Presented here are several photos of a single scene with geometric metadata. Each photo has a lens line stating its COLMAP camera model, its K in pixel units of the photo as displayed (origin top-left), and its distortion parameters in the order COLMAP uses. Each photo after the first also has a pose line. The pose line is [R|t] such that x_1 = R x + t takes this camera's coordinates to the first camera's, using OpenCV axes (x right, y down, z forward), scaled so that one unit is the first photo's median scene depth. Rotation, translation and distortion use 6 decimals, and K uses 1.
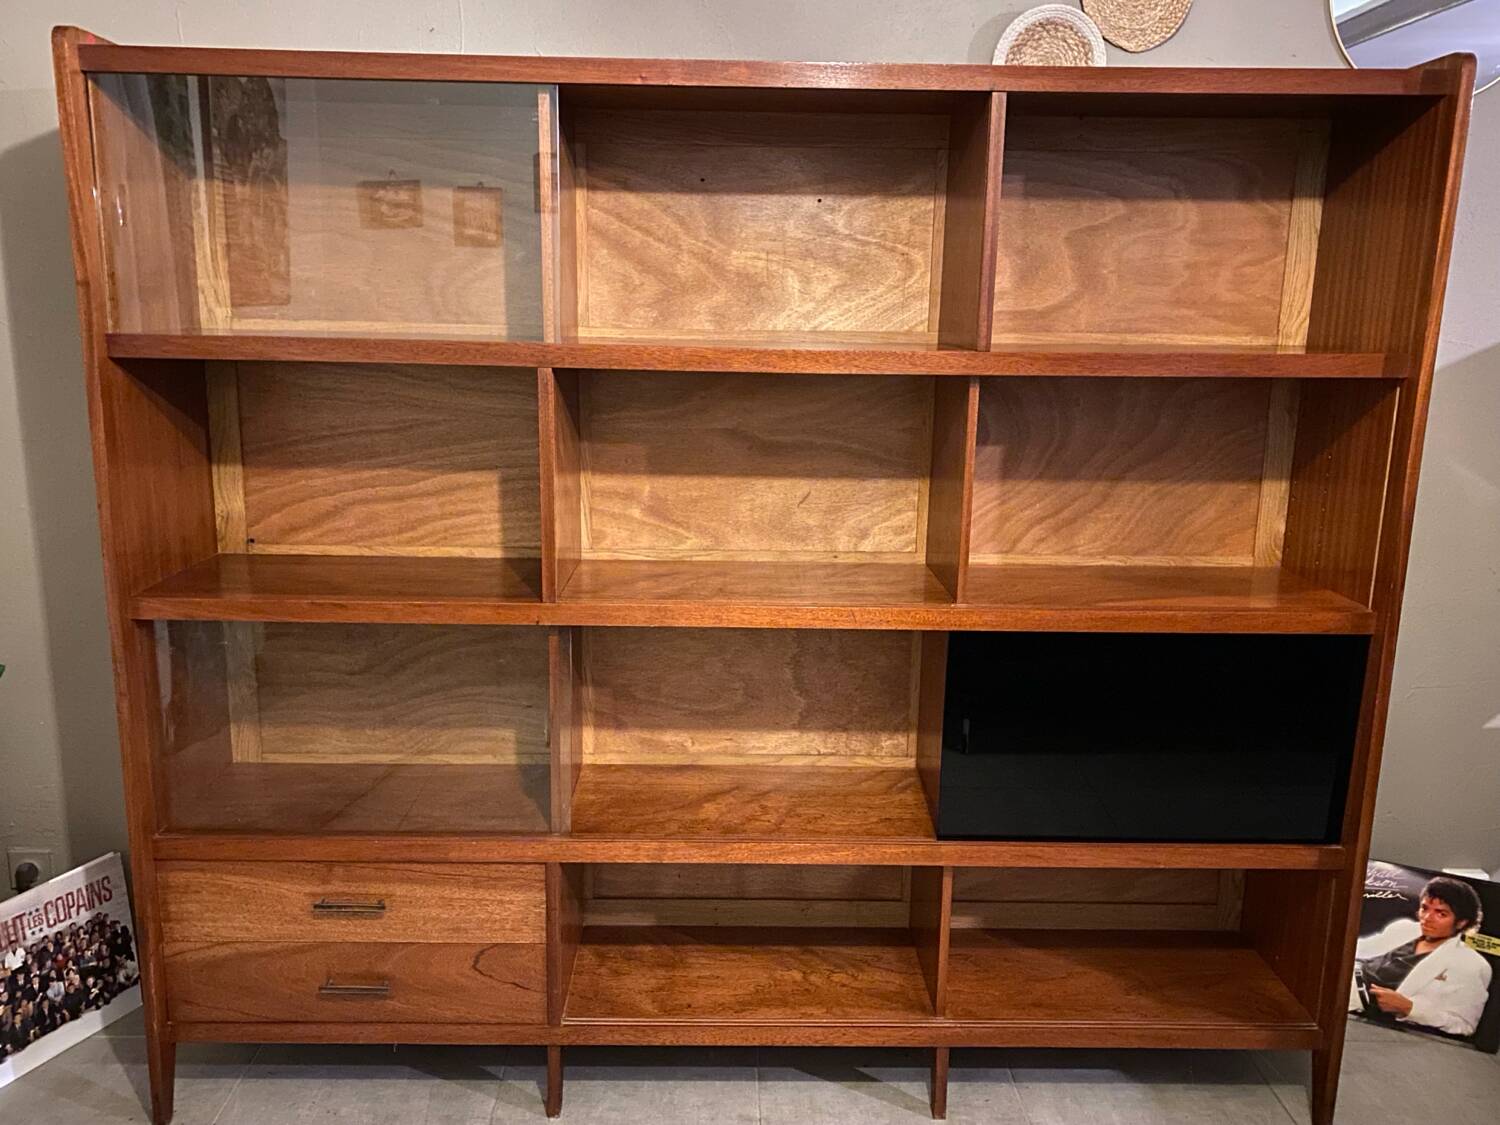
lens RADIAL K [[1205.4, 0, 749.8], [0, 1205.4, 559.4], [0, 0, 1]] dist [0.044759, -0.044025]
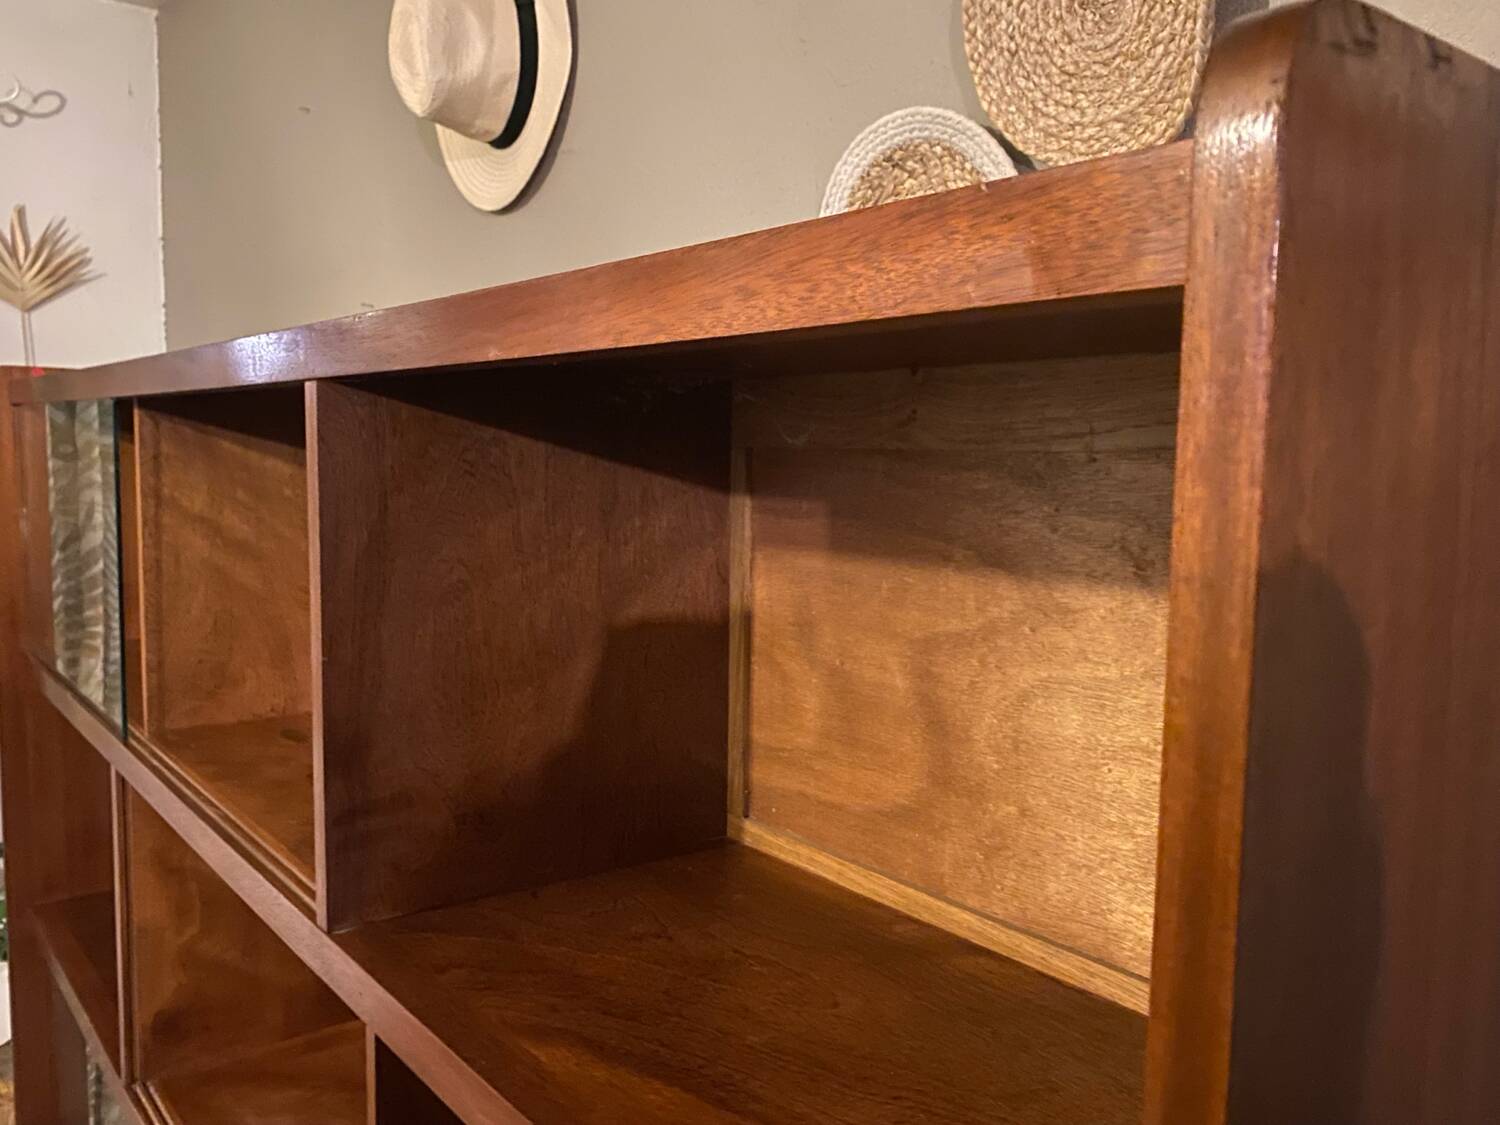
lens RADIAL K [[1205.4, 0, 743.9], [0, 1205.4, 554.1], [0, 0, 1]] dist [0.044759, -0.044025]
pose [[0.604626, 0.067270, -0.793664, 0.535734], [-0.170998, 0.984157, -0.046853, -0.265239], [0.777938, 0.164043, 0.606550, 0.697281]]
